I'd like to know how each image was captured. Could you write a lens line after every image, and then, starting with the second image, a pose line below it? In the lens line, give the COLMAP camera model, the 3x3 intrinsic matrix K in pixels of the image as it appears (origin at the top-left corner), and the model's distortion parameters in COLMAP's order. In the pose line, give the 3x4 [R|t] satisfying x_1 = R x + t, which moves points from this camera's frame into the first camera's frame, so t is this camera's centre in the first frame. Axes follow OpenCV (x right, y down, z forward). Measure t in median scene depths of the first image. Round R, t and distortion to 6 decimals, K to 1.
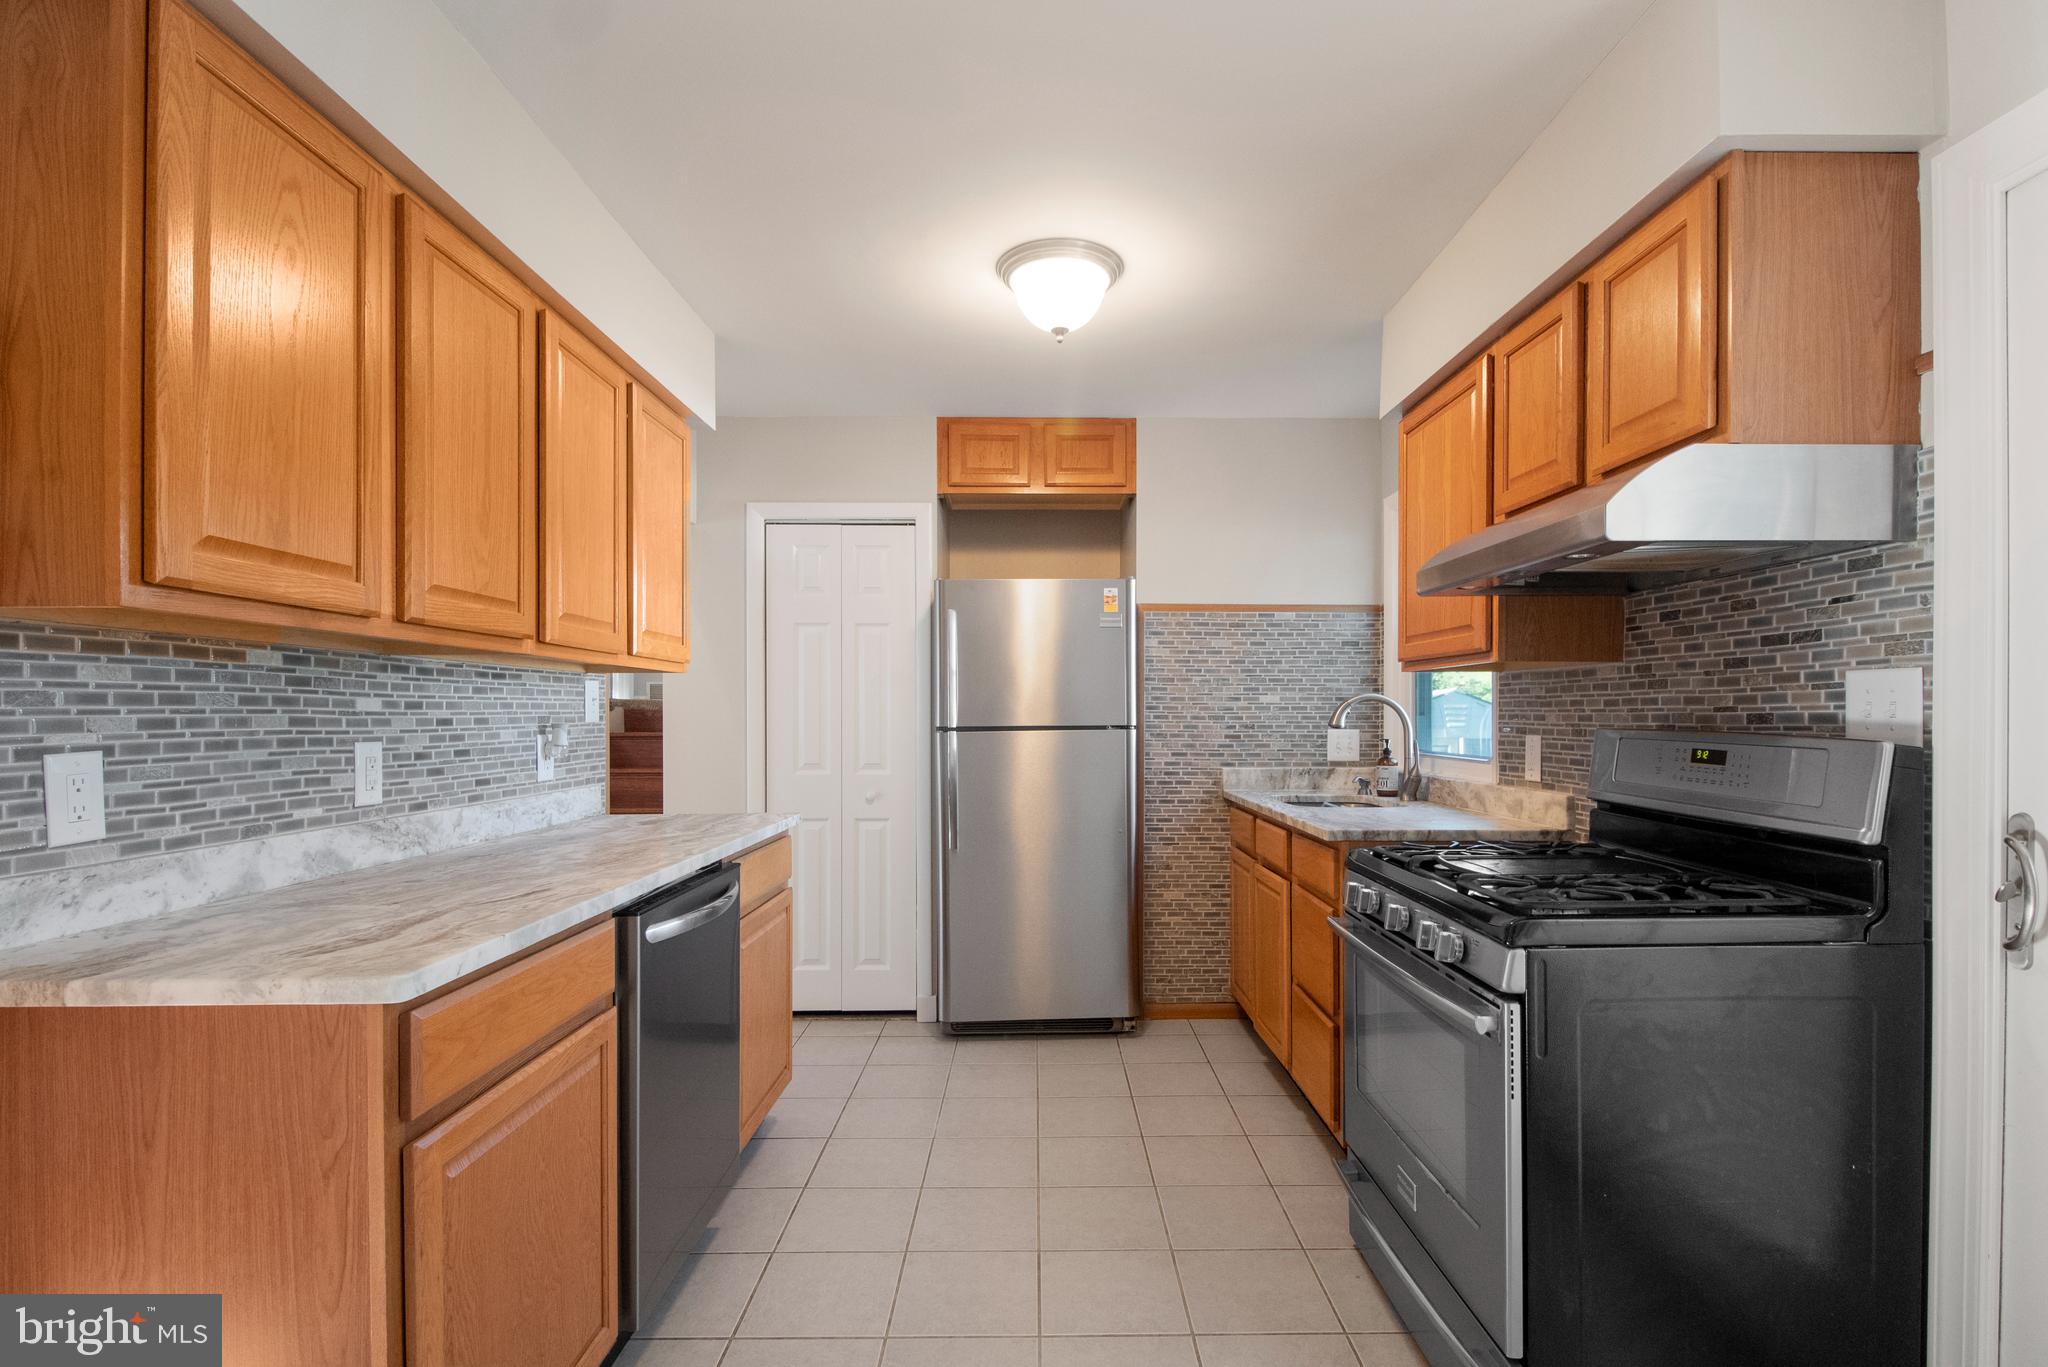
lens RADIAL K [[983.3, 0, 1041.6], [0, 983.3, 721.9], [0, 0, 1]] dist [-0.005324, -0.001193]
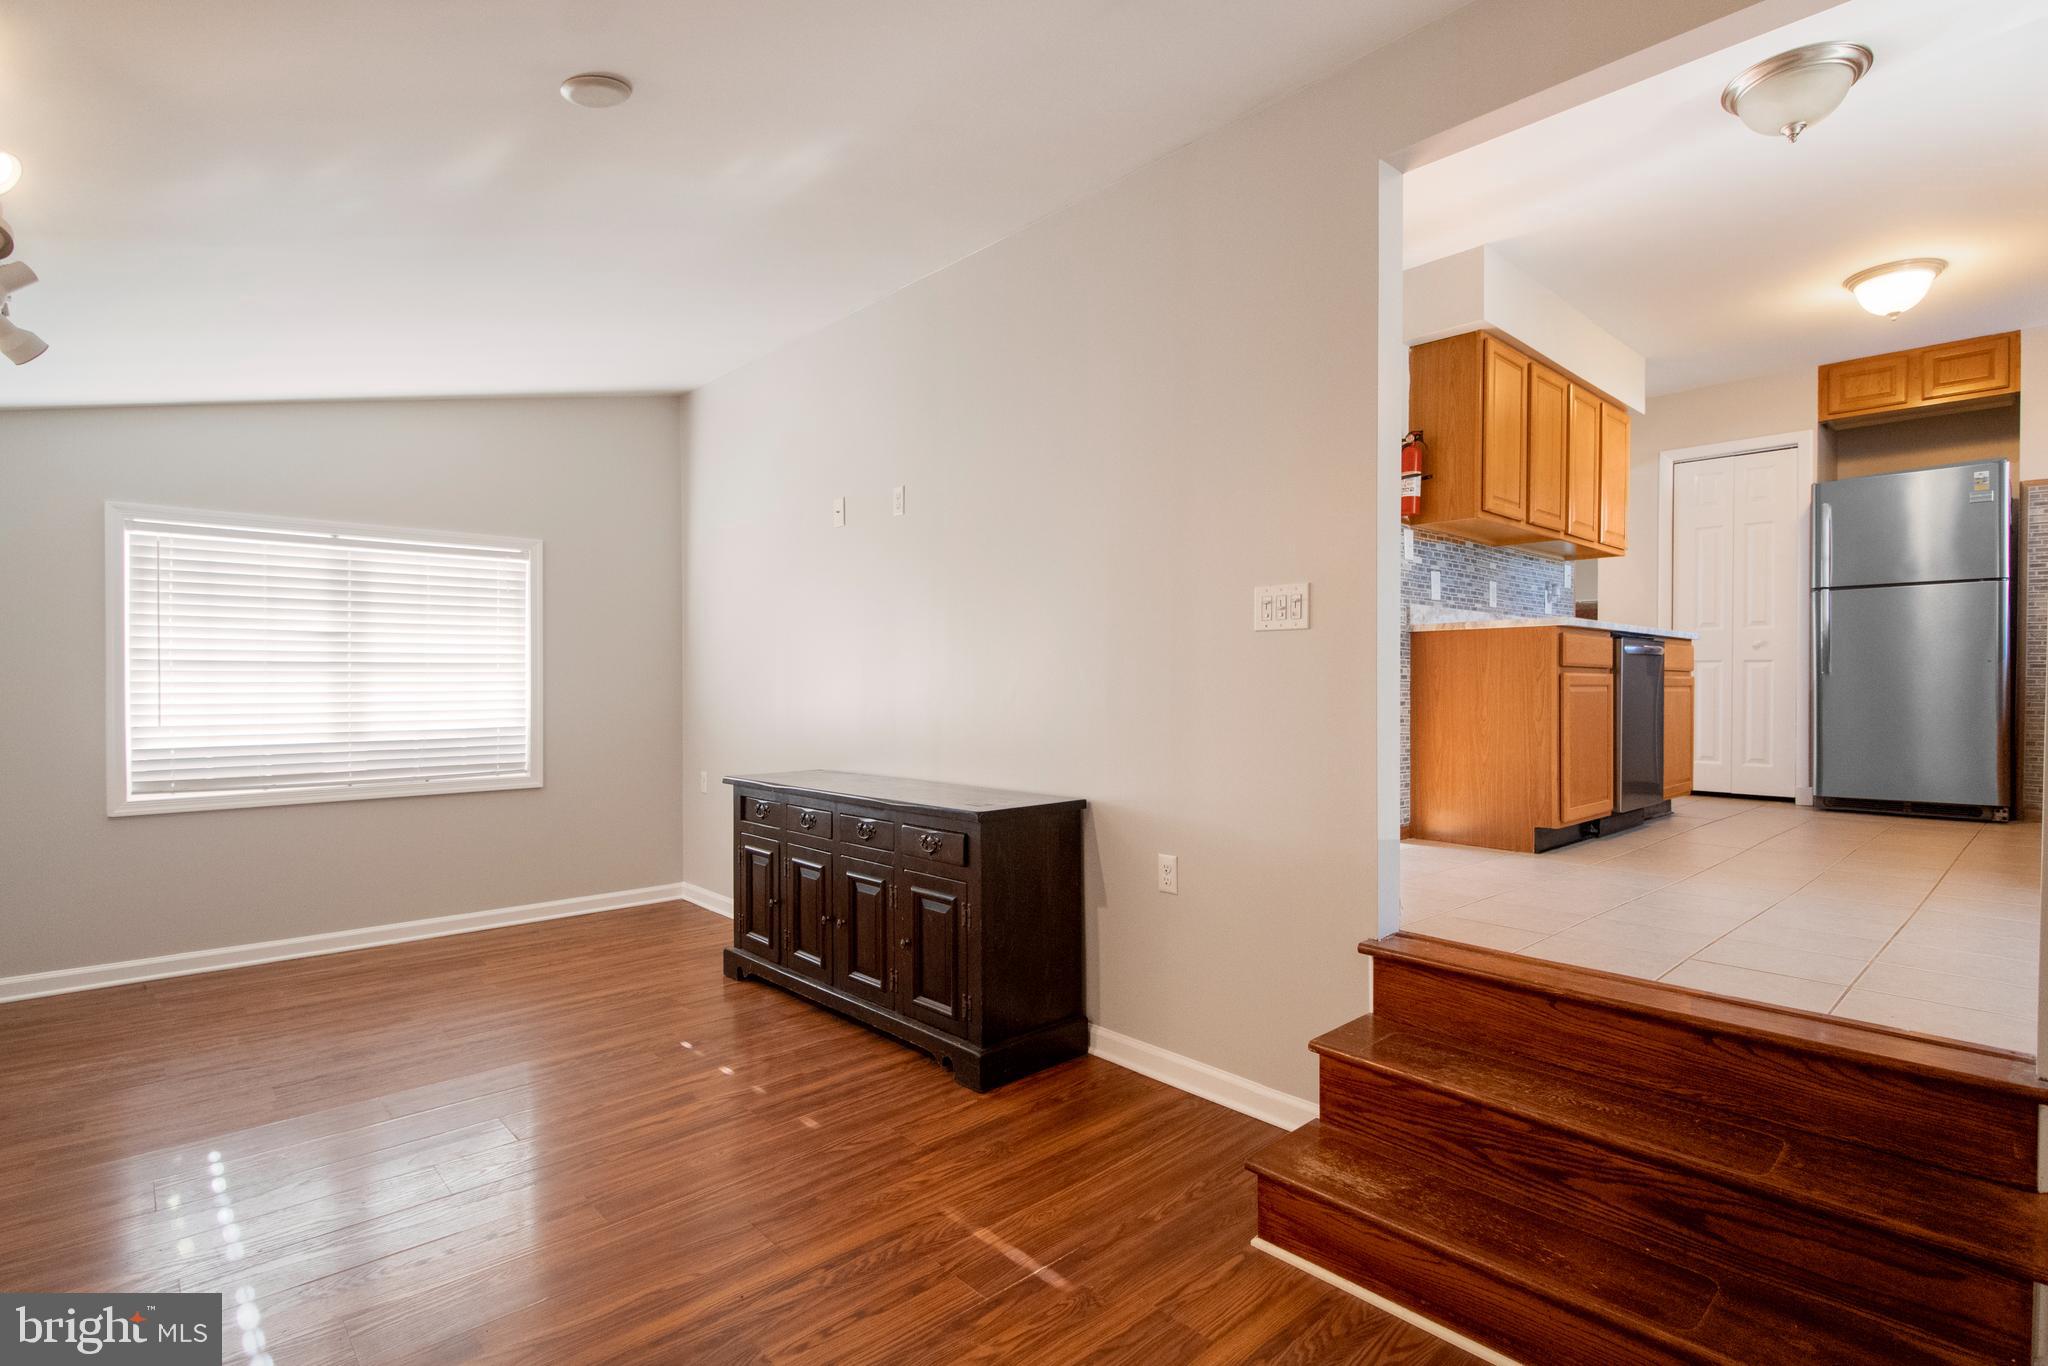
lens RADIAL K [[983.3, 0, 1029.8], [0, 983.3, 689.4], [0, 0, 1]] dist [-0.005324, -0.001193]
pose [[0.671524, 0.009581, -0.740921, 0.182669], [-0.005799, 0.999954, 0.007675, 0.146655], [0.740961, -0.000857, 0.671548, -0.783789]]
